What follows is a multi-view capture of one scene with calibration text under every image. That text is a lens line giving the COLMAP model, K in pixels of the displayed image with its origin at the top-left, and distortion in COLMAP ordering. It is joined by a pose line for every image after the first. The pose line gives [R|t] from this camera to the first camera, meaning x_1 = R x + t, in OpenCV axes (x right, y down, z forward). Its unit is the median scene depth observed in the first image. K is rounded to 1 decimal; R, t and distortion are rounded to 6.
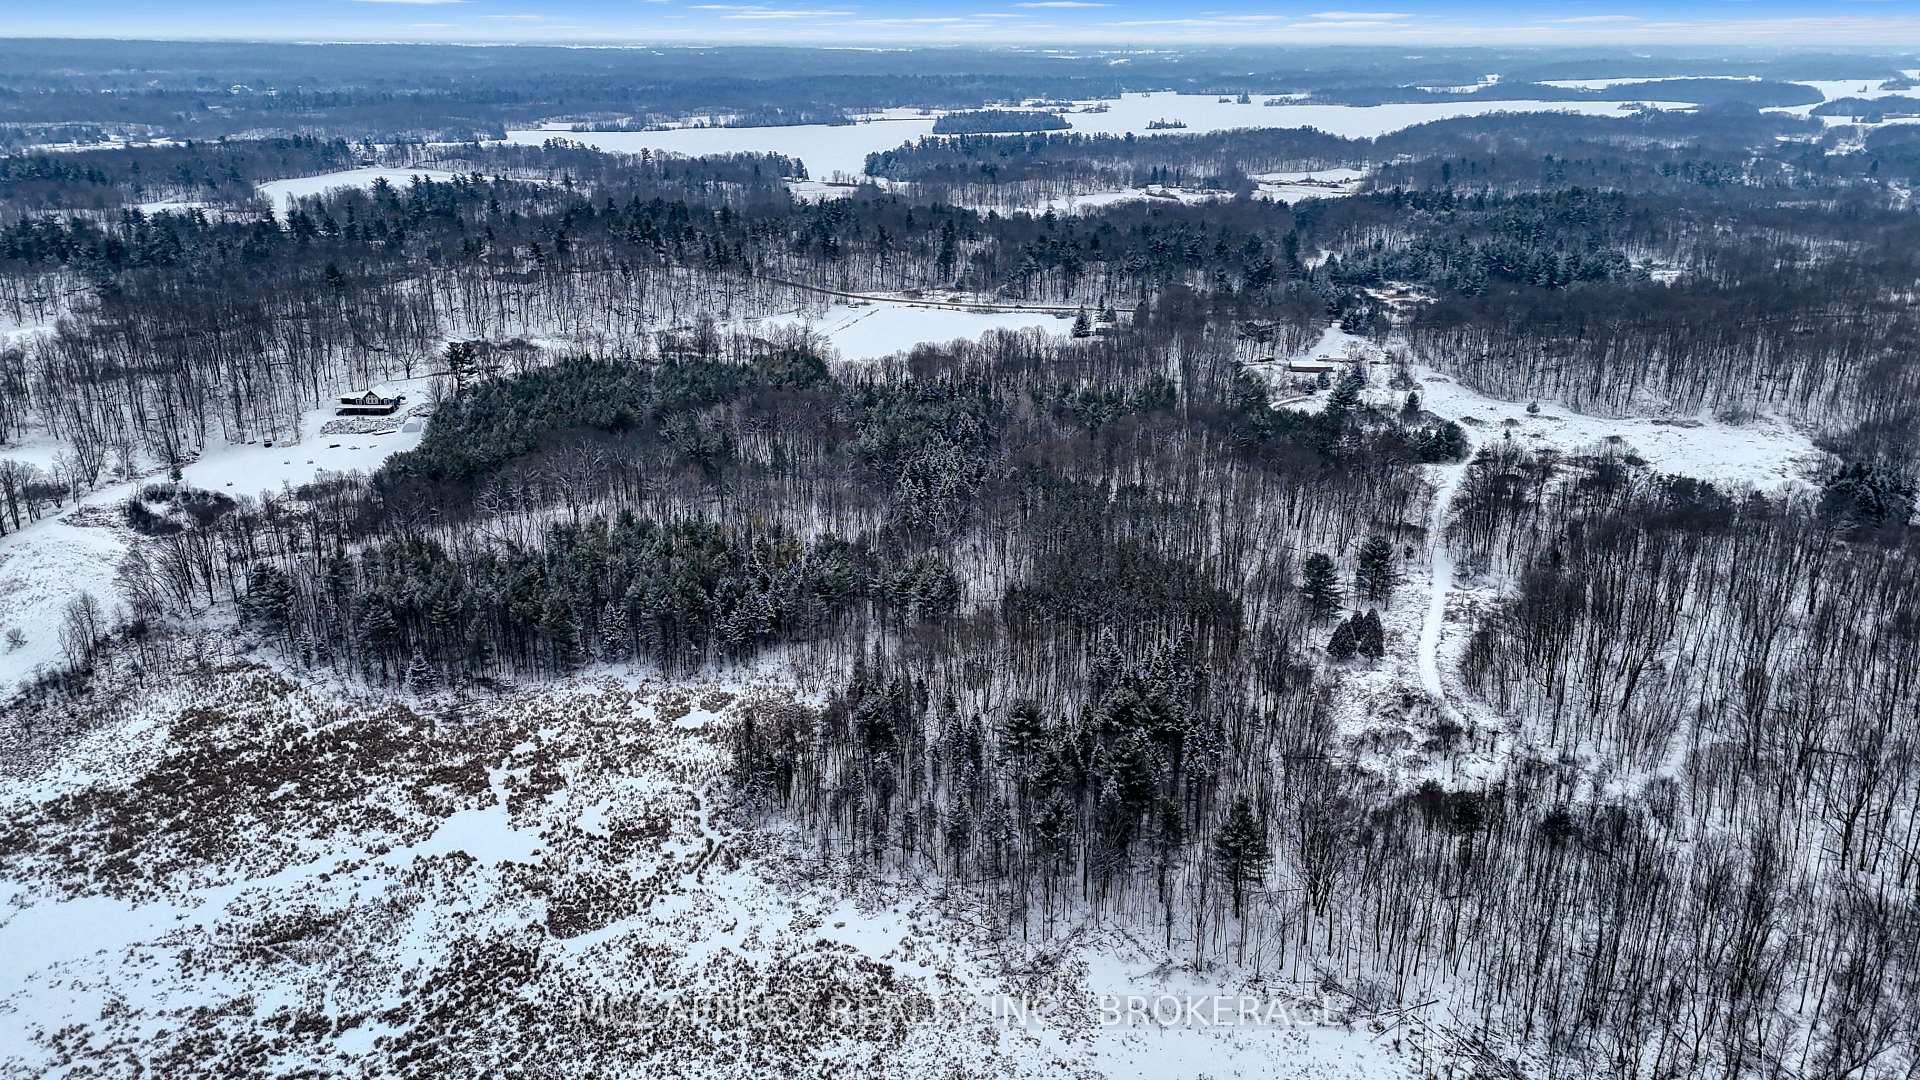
lens RADIAL K [[1408.6, 0, 943.3], [0, 1408.6, 537.6], [0, 0, 1]] dist [0.077351, -0.065094]
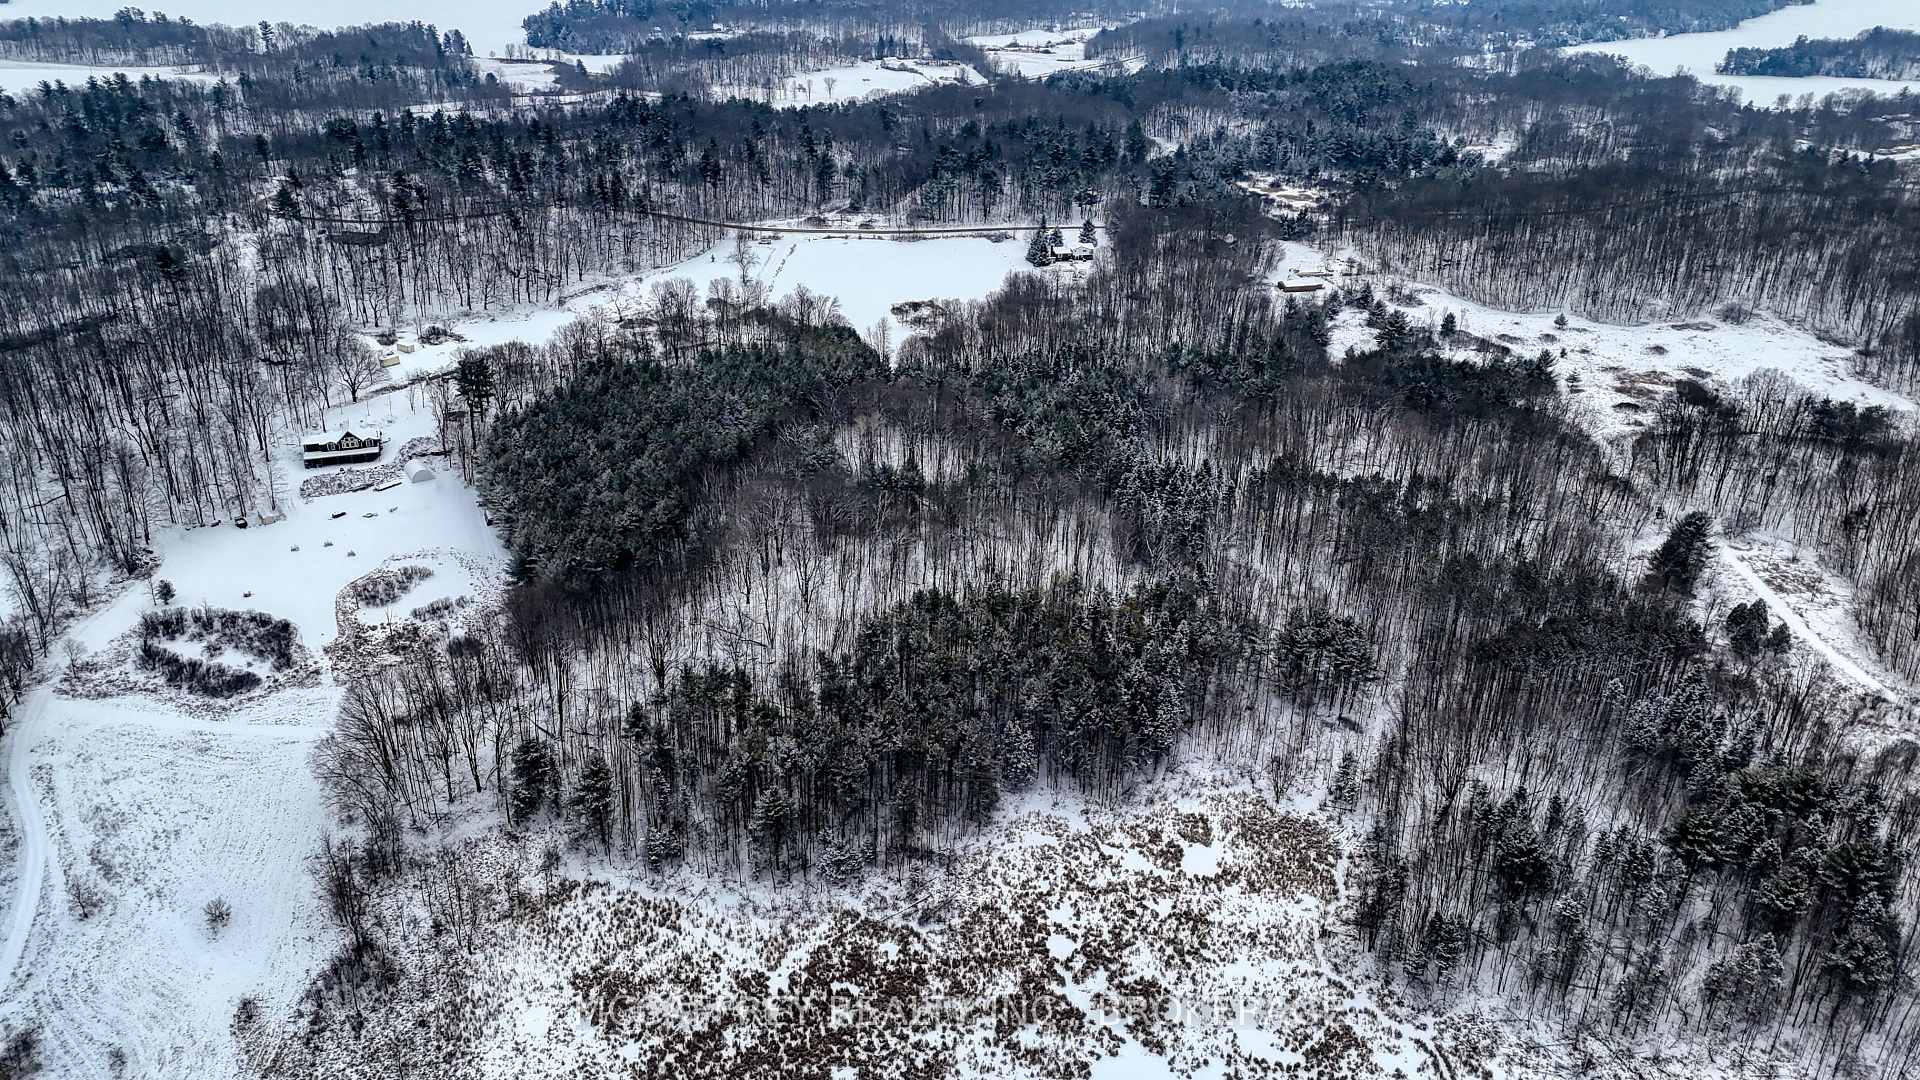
lens RADIAL K [[1408.6, 0, 955.2], [0, 1408.6, 545.0], [0, 0, 1]] dist [0.077351, -0.065094]
pose [[0.945918, -0.131291, 0.296650, -0.502515], [0.098118, 0.987402, 0.124136, -0.162056], [-0.309211, -0.088316, 0.946884, 0.252581]]
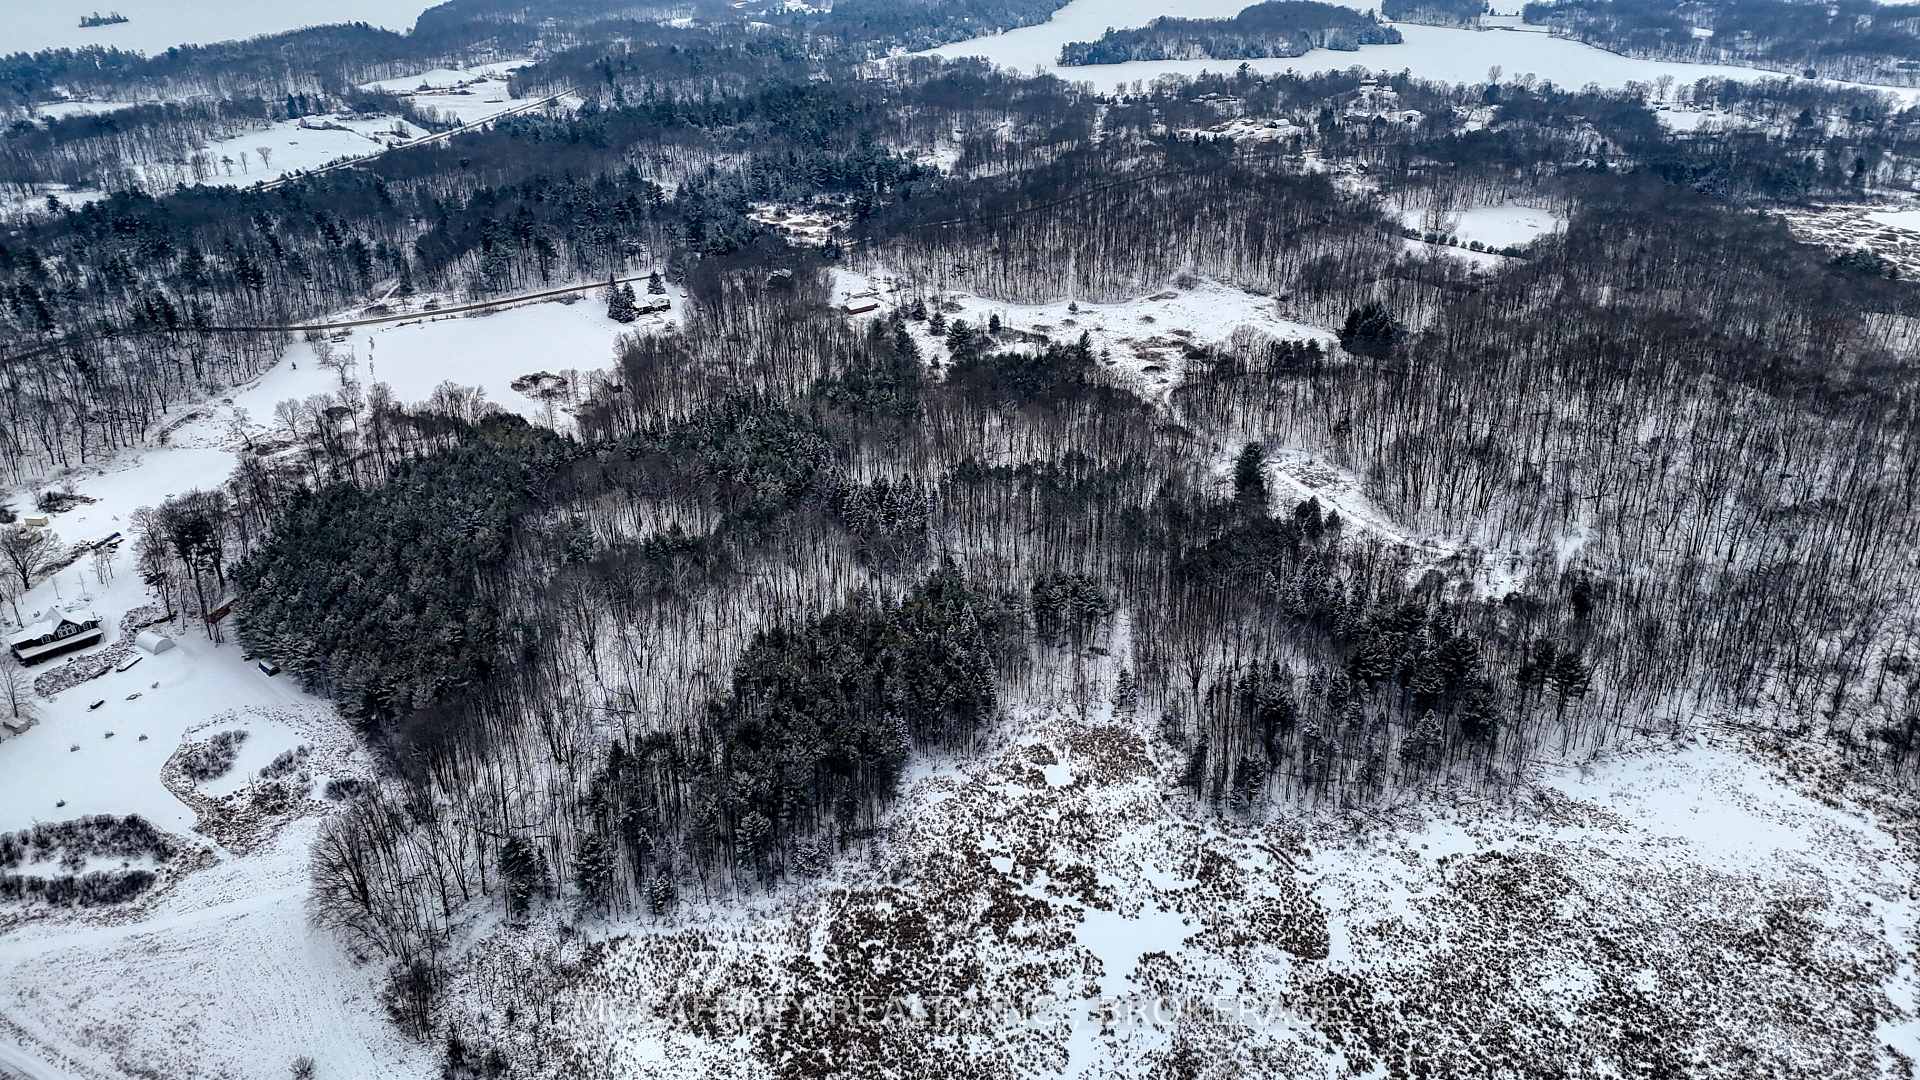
lens RADIAL K [[1408.6, 0, 964.6], [0, 1408.6, 537.1], [0, 0, 1]] dist [0.077351, -0.065094]
pose [[0.708858, -0.316319, 0.630447, -0.806111], [0.250807, 0.948427, 0.193861, -0.260809], [-0.659255, 0.020701, 0.751635, 0.205139]]
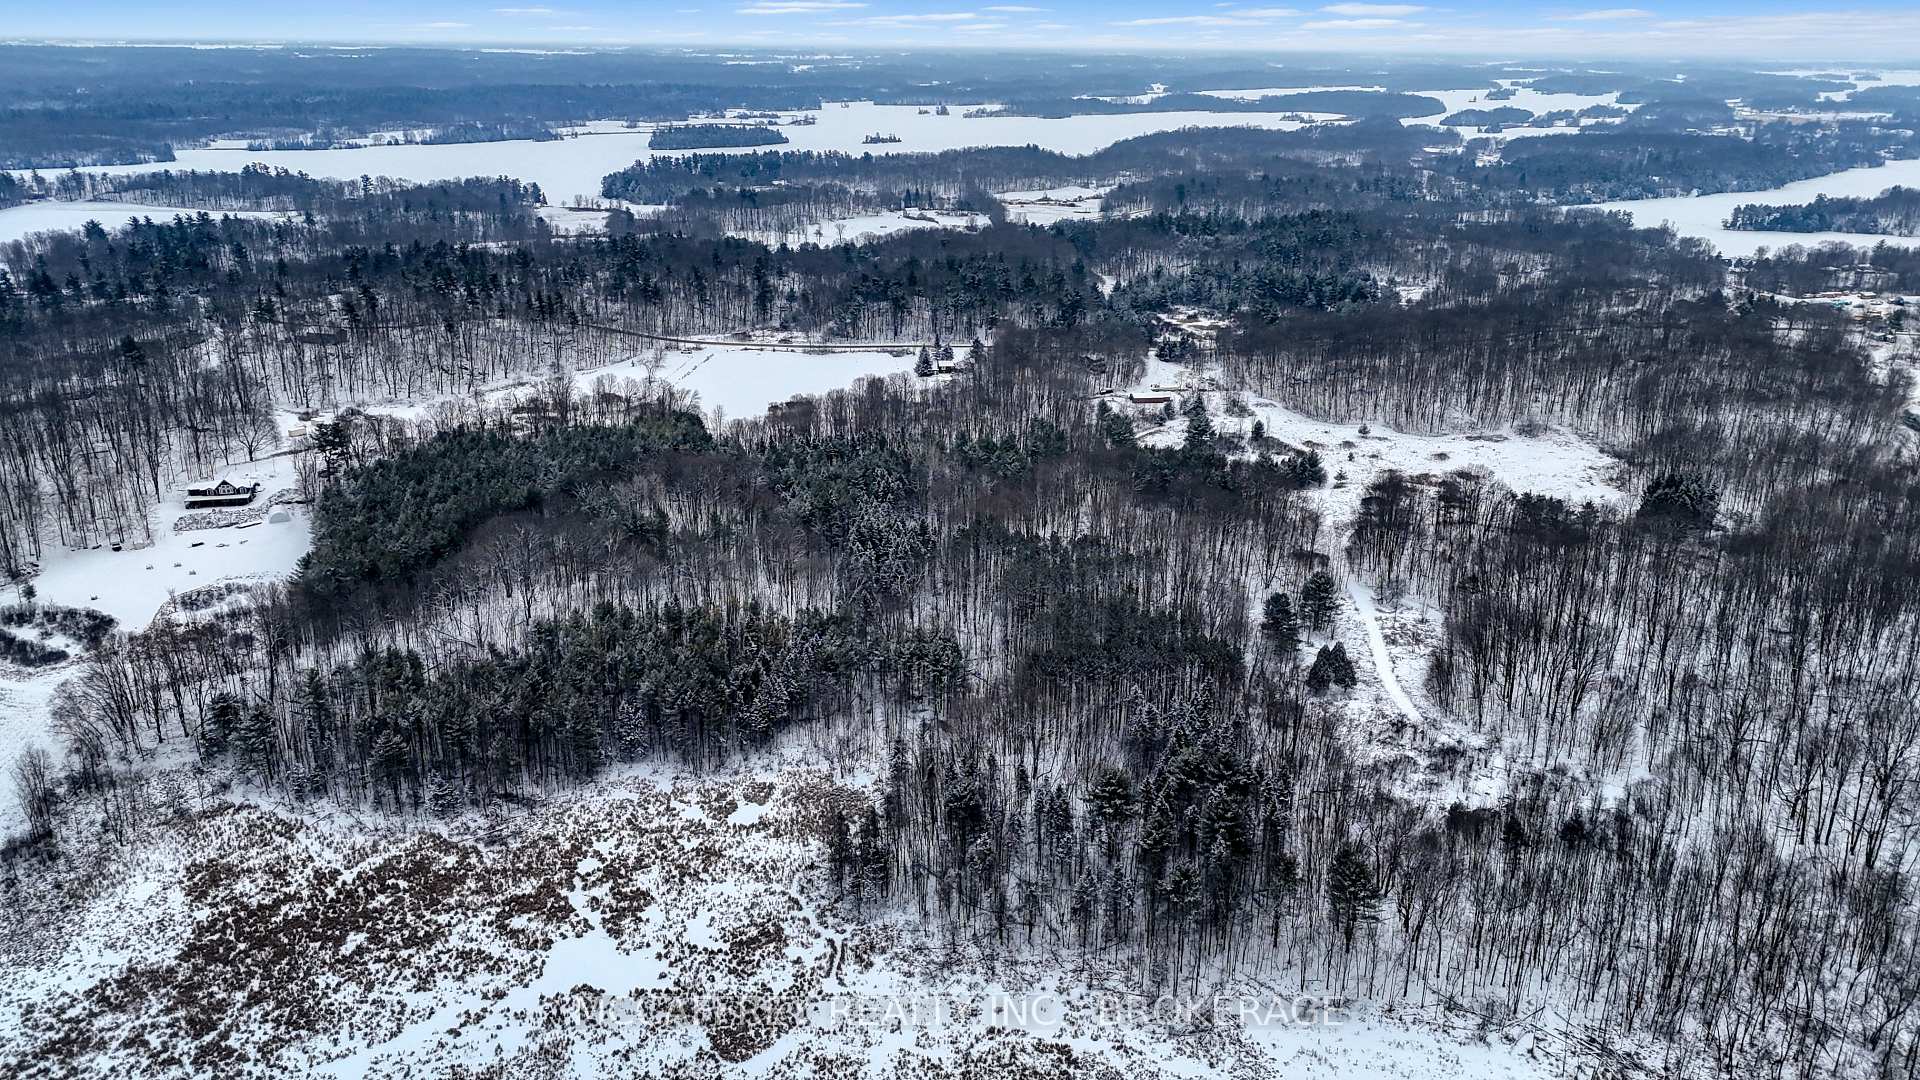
lens RADIAL K [[1408.6, 0, 949.6], [0, 1408.6, 547.4], [0, 0, 1]] dist [0.077351, -0.065094]
pose [[0.974675, -0.071122, 0.212015, -0.220031], [0.070103, 0.997464, 0.012333, -0.057971], [-0.212354, 0.002842, 0.977189, -0.007544]]
